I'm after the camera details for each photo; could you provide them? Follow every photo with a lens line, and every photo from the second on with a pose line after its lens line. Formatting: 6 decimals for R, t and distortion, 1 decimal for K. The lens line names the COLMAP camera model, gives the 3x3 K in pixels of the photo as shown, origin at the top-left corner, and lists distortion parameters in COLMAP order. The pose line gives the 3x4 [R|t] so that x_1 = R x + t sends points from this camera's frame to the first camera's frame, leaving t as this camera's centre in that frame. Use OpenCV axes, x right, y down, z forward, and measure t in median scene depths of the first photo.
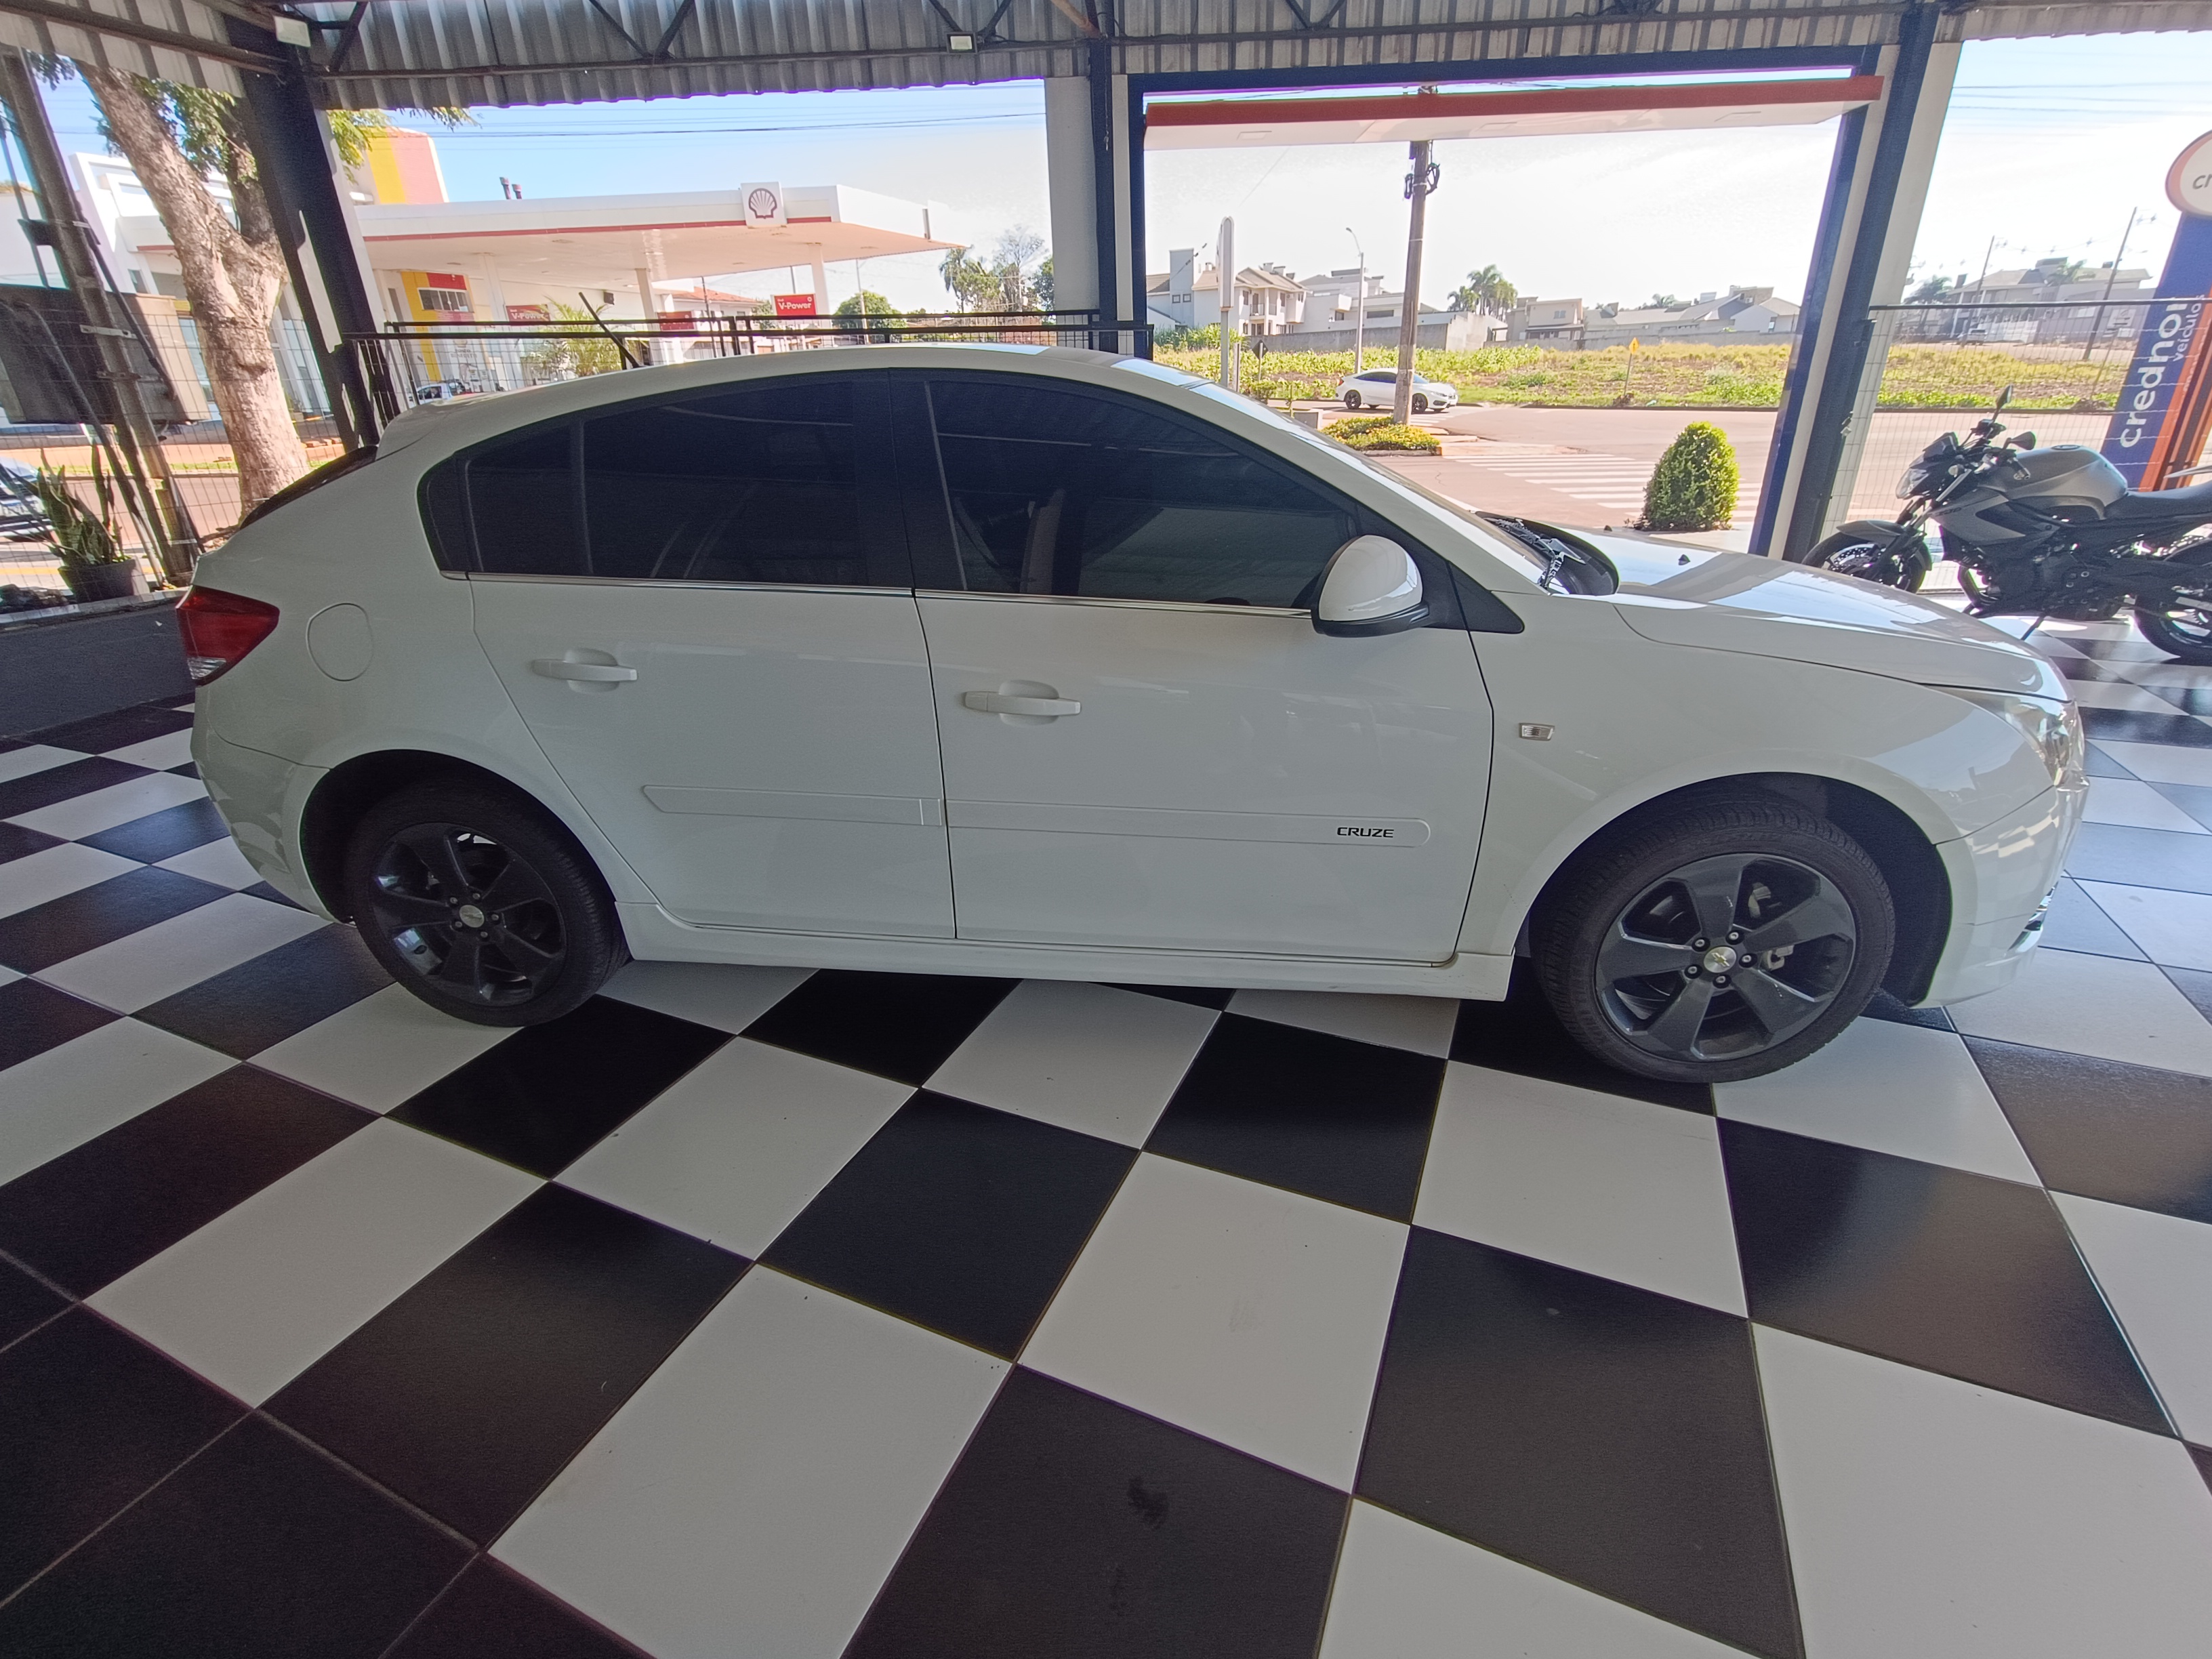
lens RADIAL K [[993.6, 0, 1106.0], [0, 993.6, 829.5], [0, 0, 1]] dist [0.000525, -0.000130]
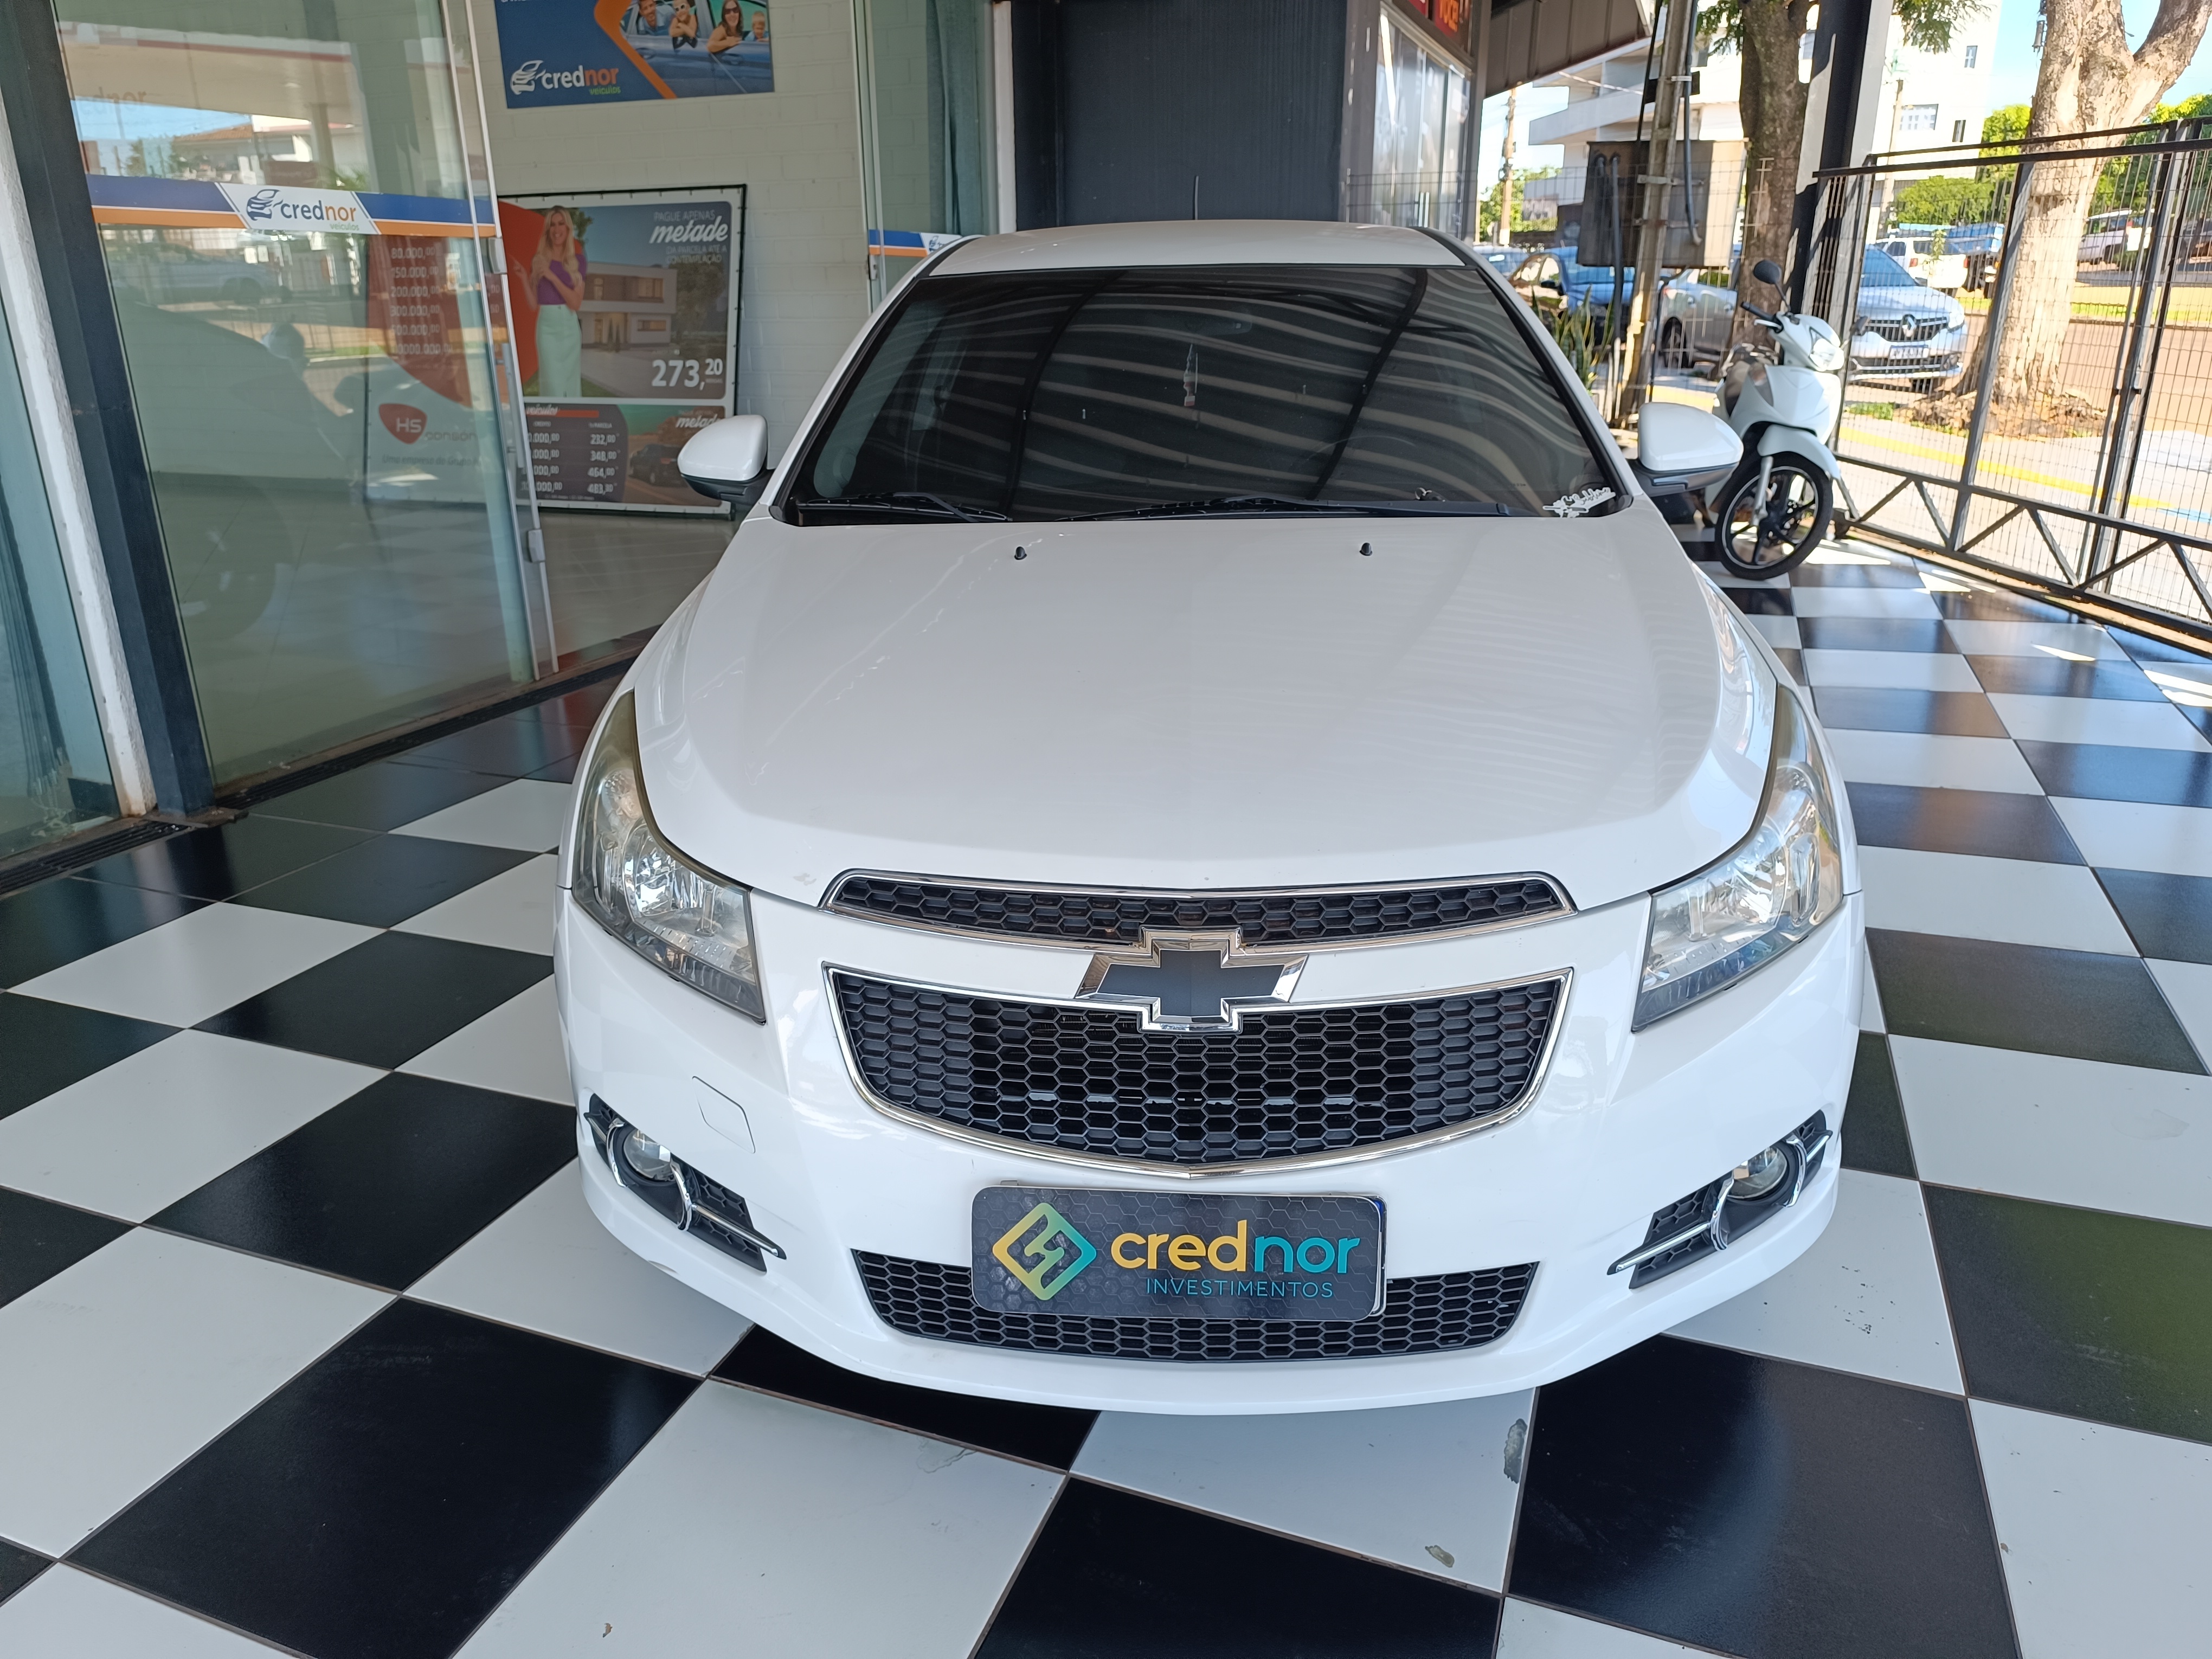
lens RADIAL K [[1520.2, 0, 1097.4], [0, 1520.2, 830.7], [0, 0, 1]] dist [0.025553, -0.033090]
pose [[0.061244, 0.365383, -0.928841, 0.607637], [-0.388436, 0.865952, 0.315032, -0.173323], [0.919438, 0.341501, 0.194962, 0.352694]]
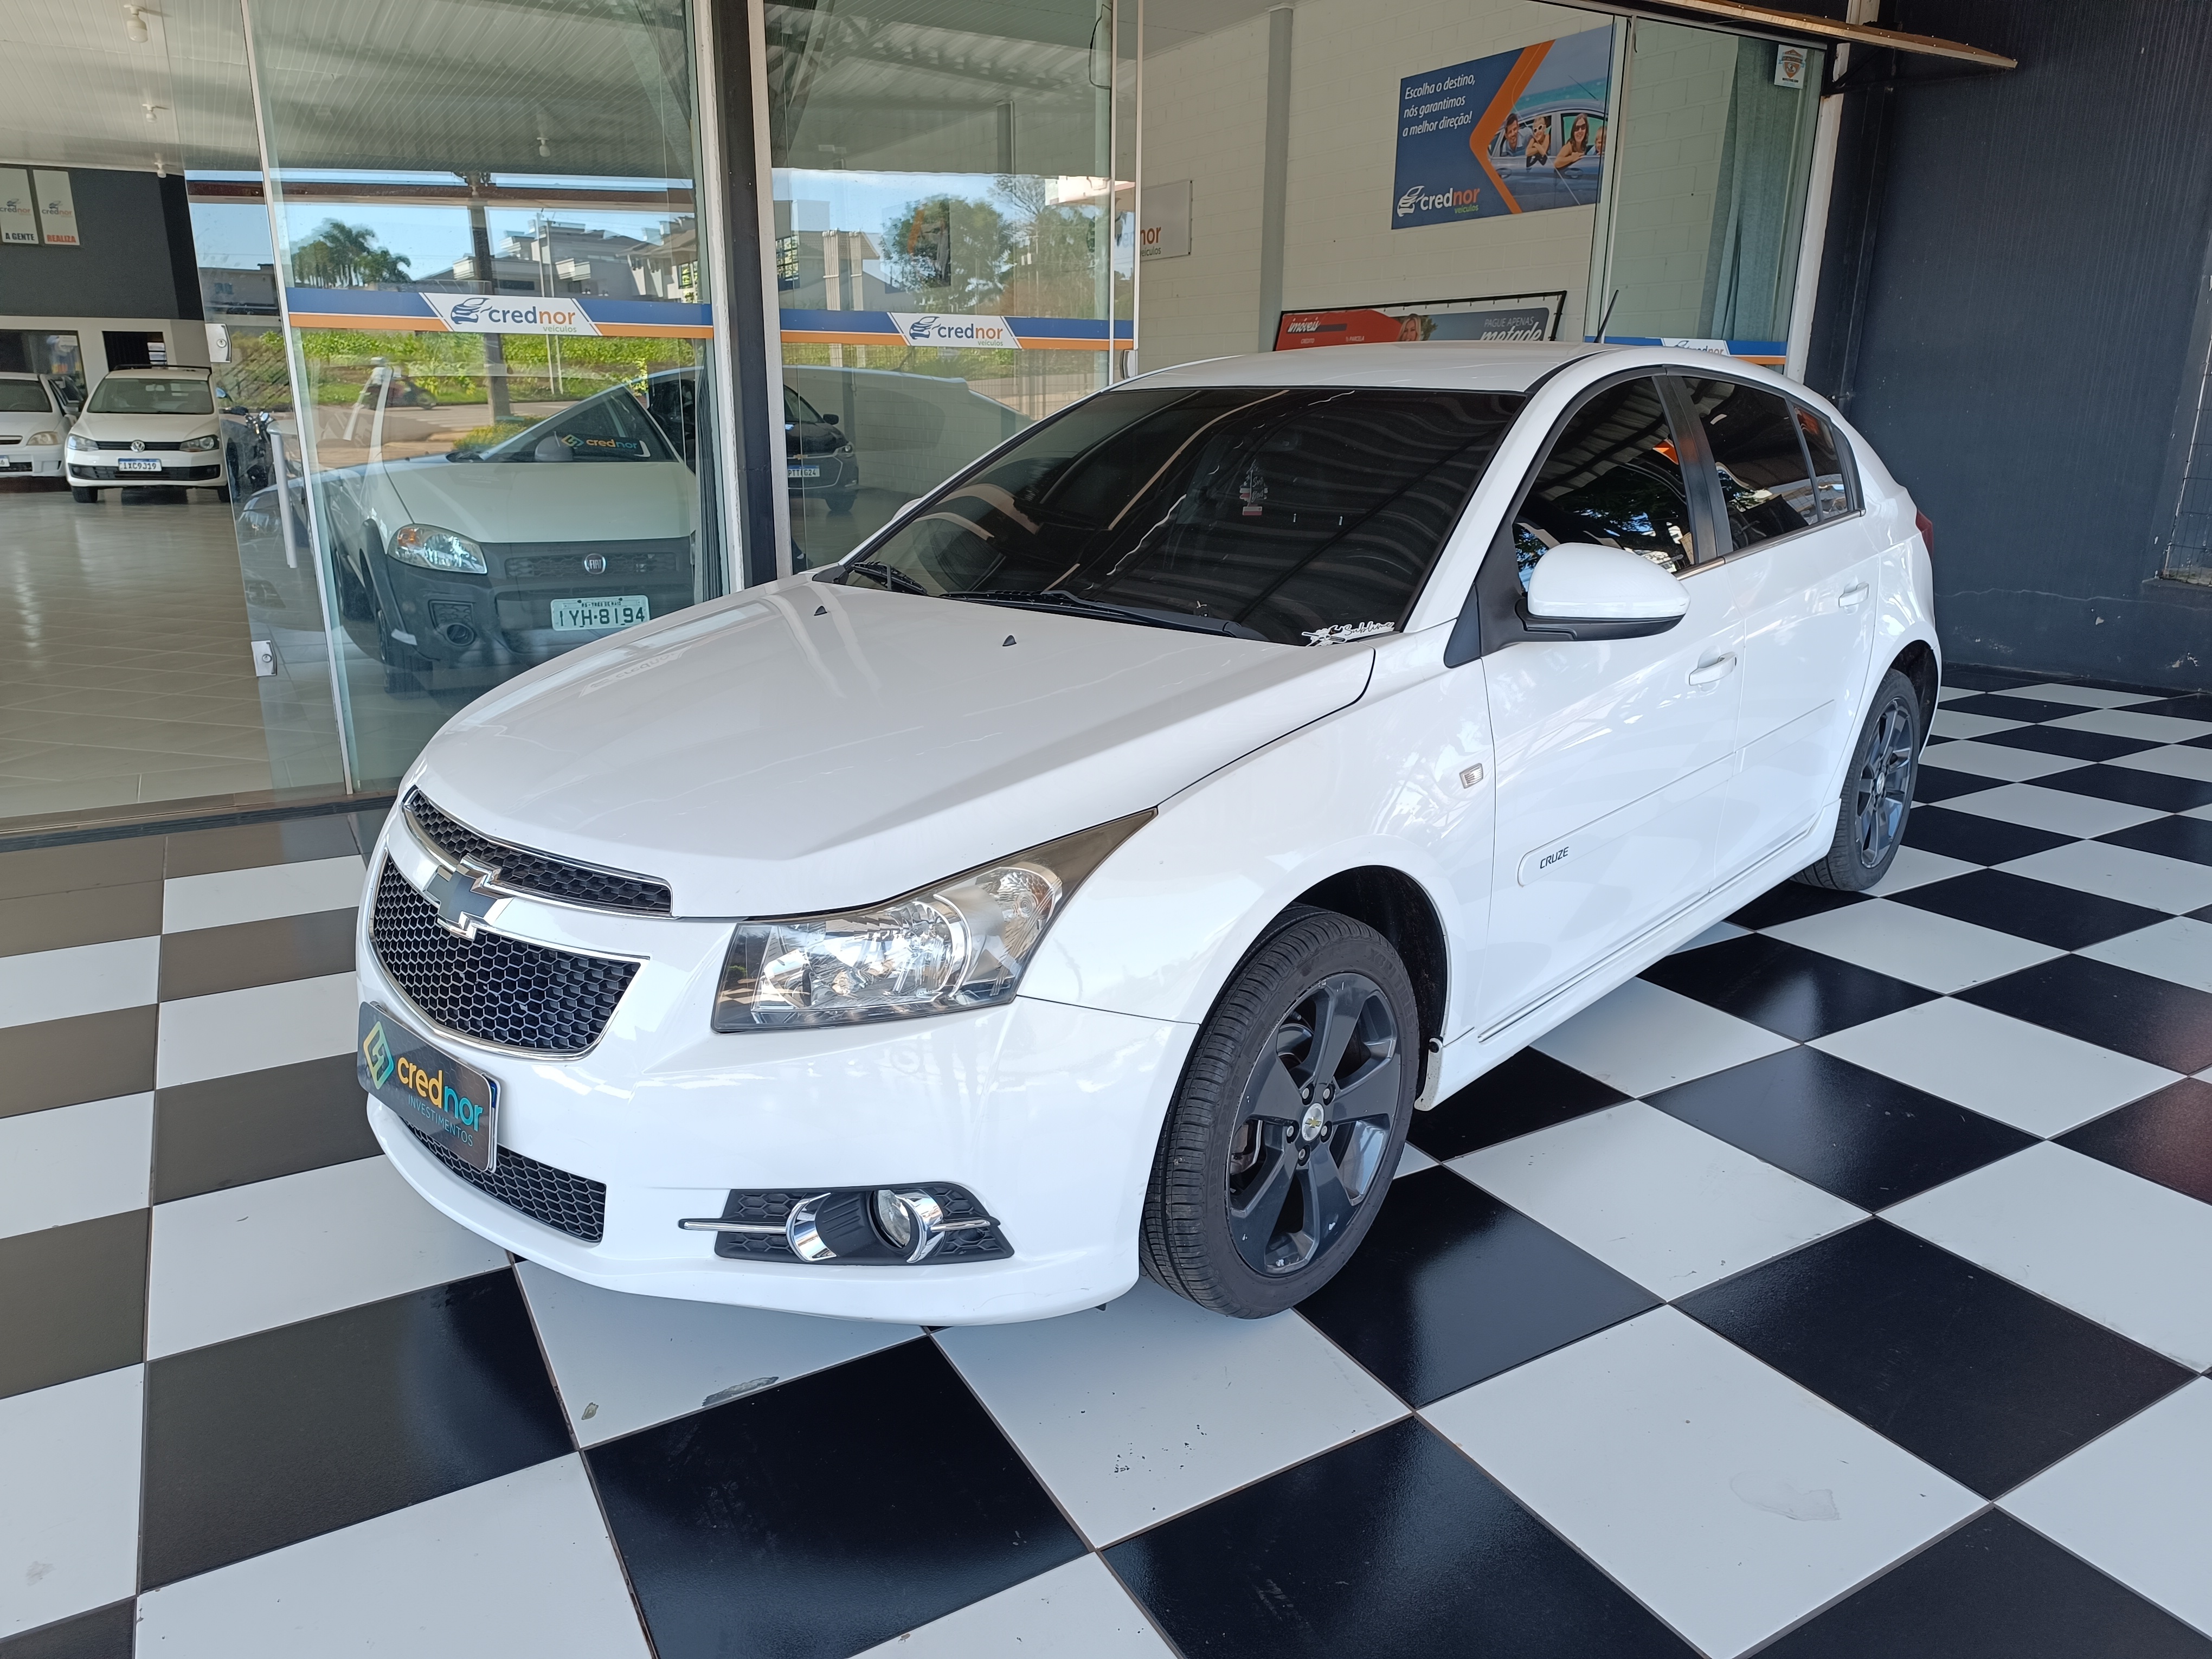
lens RADIAL K [[1520.2, 0, 1097.4], [0, 1520.2, 830.7], [0, 0, 1]] dist [0.025553, -0.033090]
pose [[-0.584581, 0.257285, -0.769460, 0.564782], [-0.308876, 0.806399, 0.504298, -0.323849], [0.750240, 0.532471, -0.391937, 0.684213]]
